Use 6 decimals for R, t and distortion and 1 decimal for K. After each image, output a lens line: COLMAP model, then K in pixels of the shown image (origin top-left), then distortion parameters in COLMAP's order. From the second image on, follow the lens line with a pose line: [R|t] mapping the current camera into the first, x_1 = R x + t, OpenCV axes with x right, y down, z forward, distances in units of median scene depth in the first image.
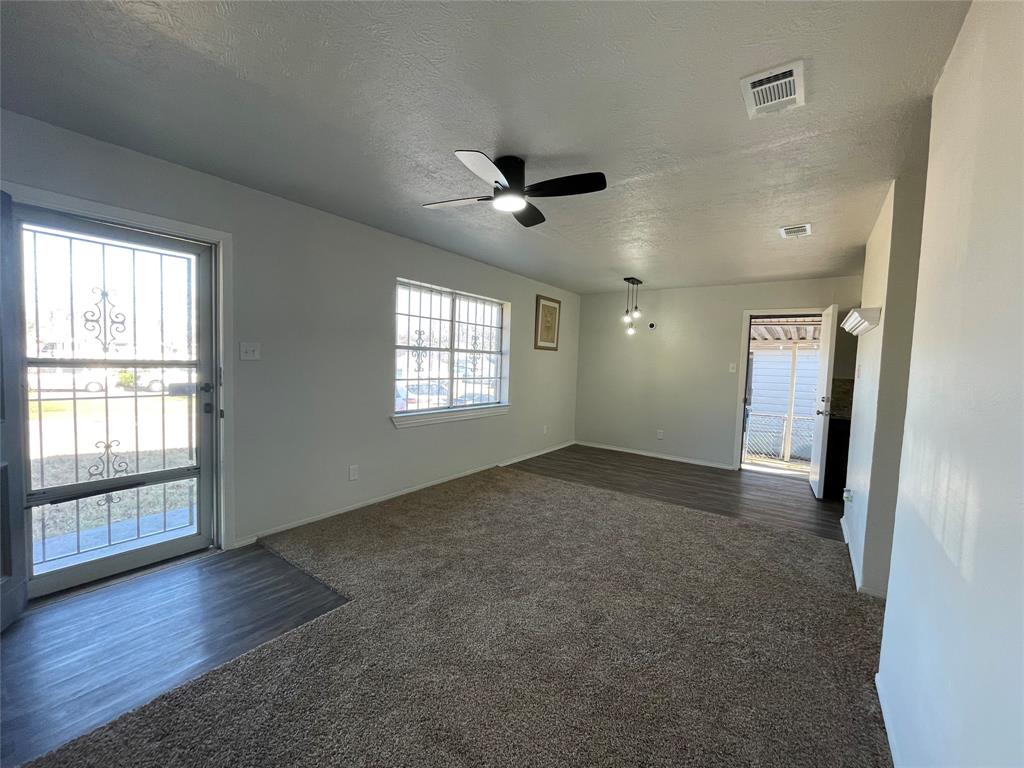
lens RADIAL K [[413.7, 0, 509.8], [0, 413.7, 382.4], [0, 0, 1]] dist [-0.002900, 0.000034]
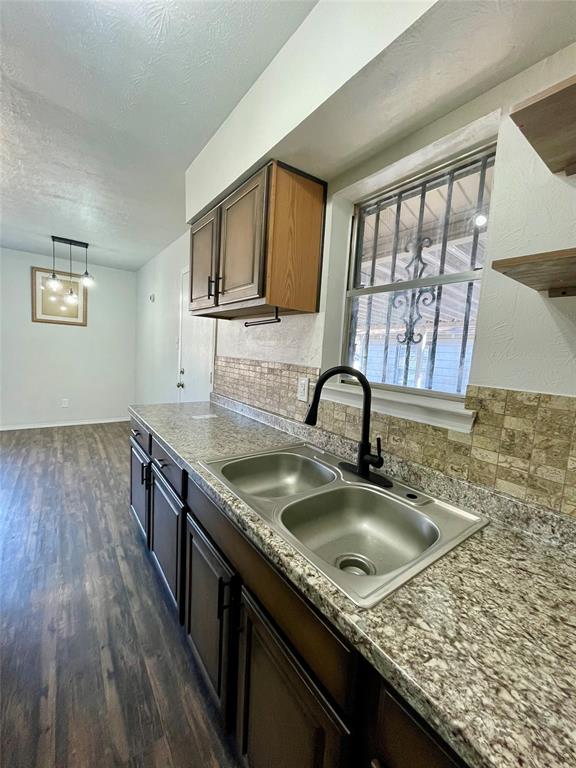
lens RADIAL K [[310.3, 0, 289.8], [0, 310.3, 381.6], [0, 0, 1]] dist [-0.002900, 0.000034]
pose [[0.955990, 0.057166, -0.287776, 1.022166], [-0.048036, 0.998096, 0.038691, 0.007008], [0.289440, -0.023165, 0.956916, 0.522884]]
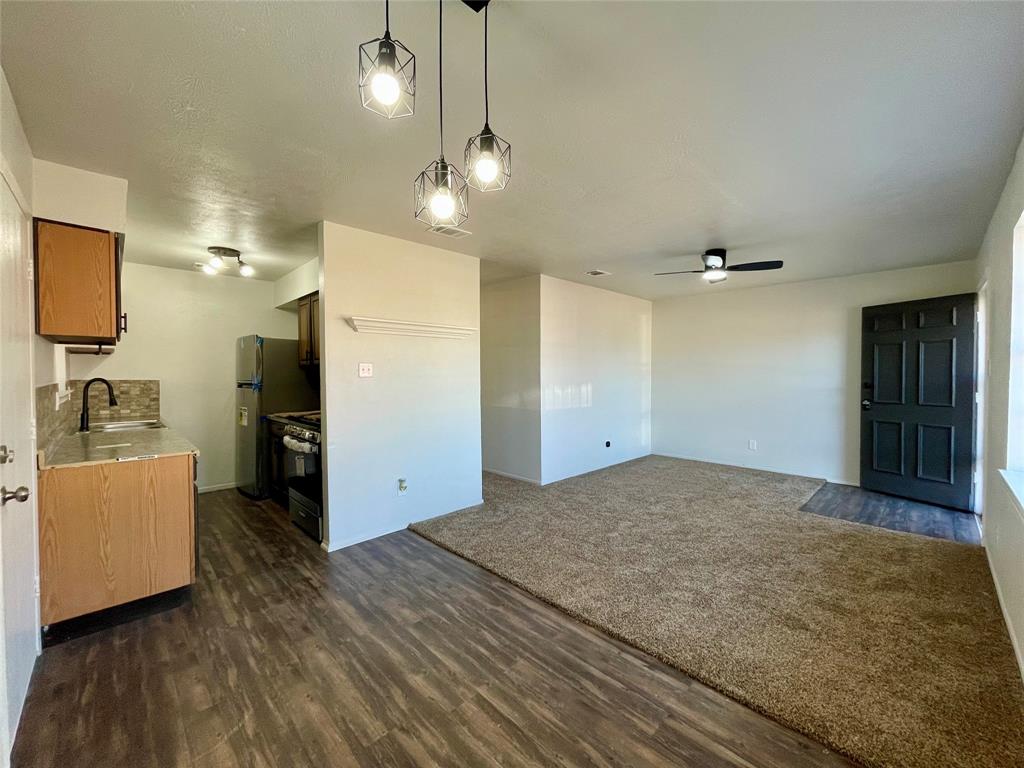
lens RADIAL K [[413.7, 0, 511.8], [0, 413.7, 384.0], [0, 0, 1]] dist [-0.002900, 0.000034]
pose [[-0.986162, -0.033744, 0.162312, 0.238114], [-0.019544, 0.995902, 0.088302, -0.057932], [-0.164627, 0.083908, -0.982780, 1.288161]]
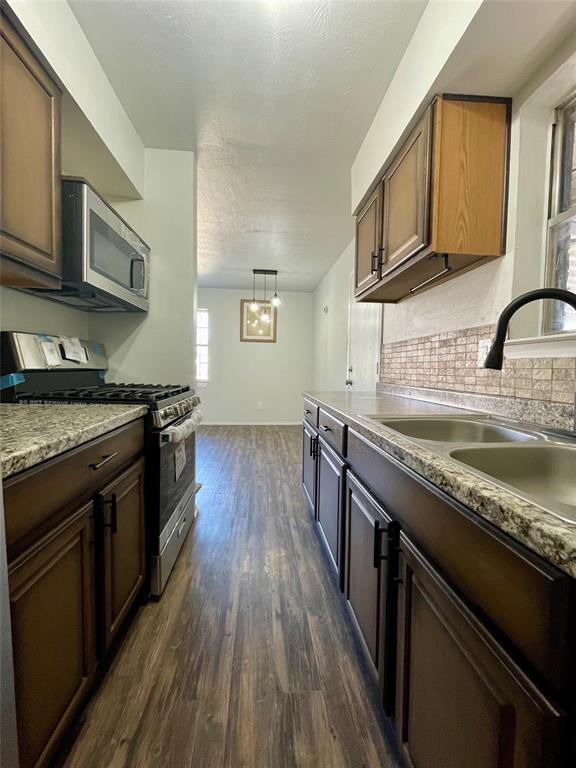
lens RADIAL K [[310.3, 0, 289.9], [0, 310.3, 381.6], [0, 0, 1]] dist [-0.002900, 0.000034]
pose [[0.669895, 0.015883, -0.742286, 1.028140], [-0.038417, 0.999173, -0.013291, 0.061457], [0.741461, 0.037420, 0.669952, 0.534821]]
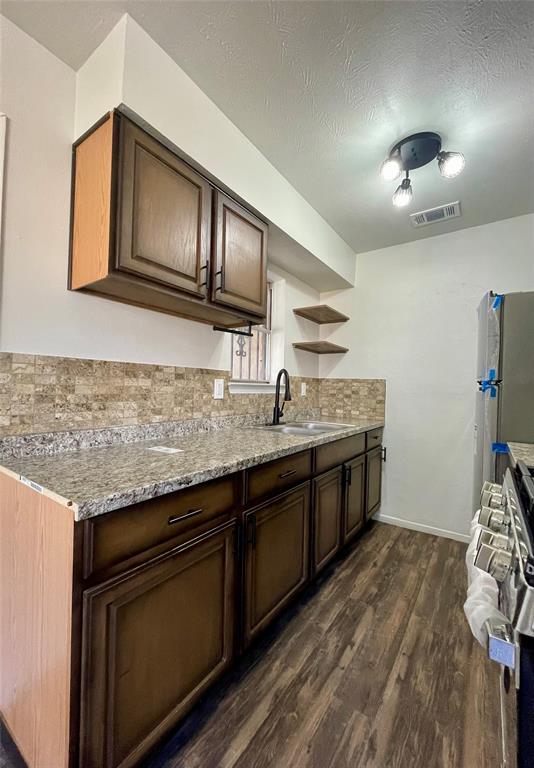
lens RADIAL K [[319.9, 0, 242.9], [0, 319.9, 384.7], [0, 0, 1]] dist [-0.002127, 0.000082]
pose [[0.020701, -0.019030, 0.999605, 0.535164], [0.034766, 0.999228, 0.018302, 0.015060], [-0.999181, 0.034373, 0.021347, 0.800278]]
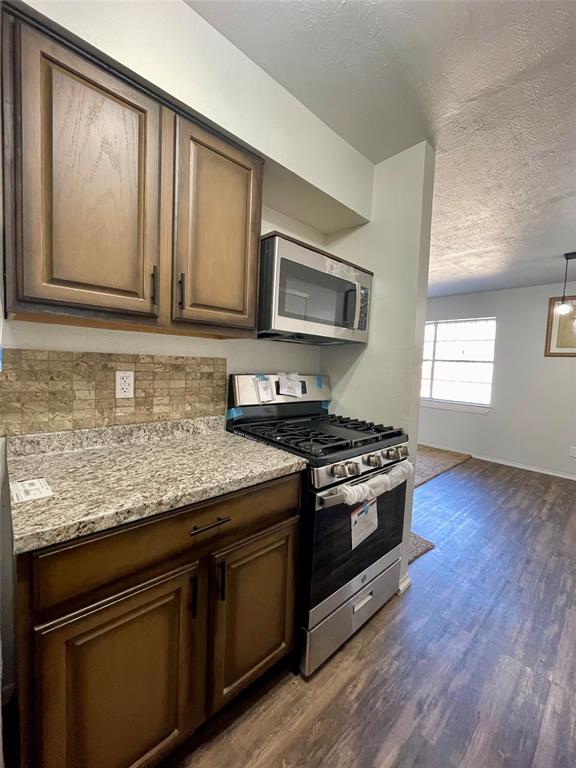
lens RADIAL K [[310.3, 0, 289.4], [0, 310.3, 382.4], [0, 0, 1]] dist [-0.002900, 0.000034]
pose [[-0.177800, 0.014312, -0.983963, 0.985607], [-0.103920, 0.994030, 0.033236, 0.016933], [0.978564, 0.108162, -0.175251, 0.645857]]
